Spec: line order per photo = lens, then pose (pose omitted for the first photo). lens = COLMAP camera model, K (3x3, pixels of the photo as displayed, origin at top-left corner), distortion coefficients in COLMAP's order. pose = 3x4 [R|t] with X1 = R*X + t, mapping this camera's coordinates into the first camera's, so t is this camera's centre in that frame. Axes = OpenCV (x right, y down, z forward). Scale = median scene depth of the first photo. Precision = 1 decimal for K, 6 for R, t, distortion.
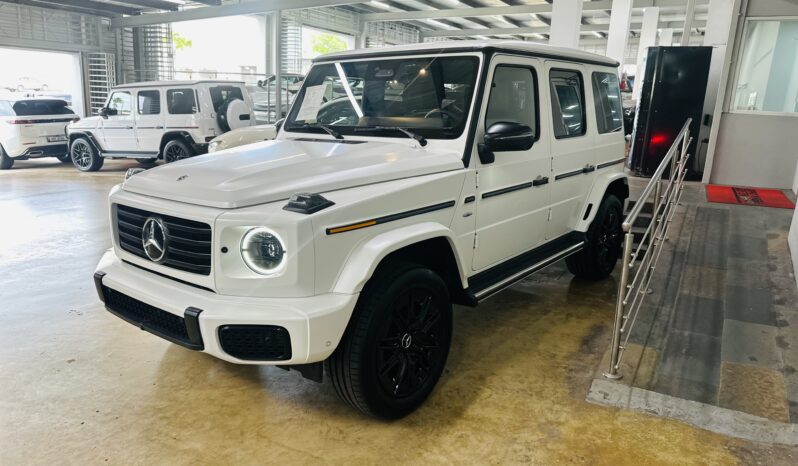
lens RADIAL K [[555.2, 0, 399.0], [0, 555.2, 233.0], [0, 0, 1]] dist [-0.029020, 0.000320]
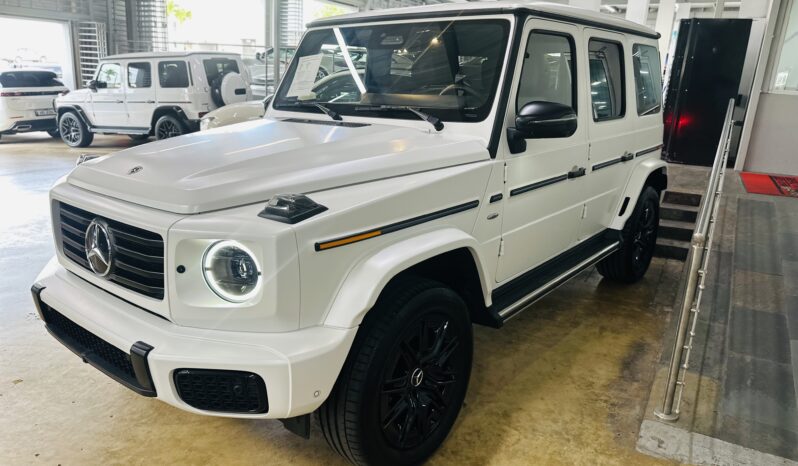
lens RADIAL K [[555.2, 0, 399.0], [0, 555.2, 233.0], [0, 0, 1]] dist [-0.029020, 0.000320]
pose [[0.999924, 0.011755, -0.003581, -0.009106], [-0.011597, 0.999072, 0.041471, -0.034848], [0.004065, -0.041427, 0.999133, 0.158679]]
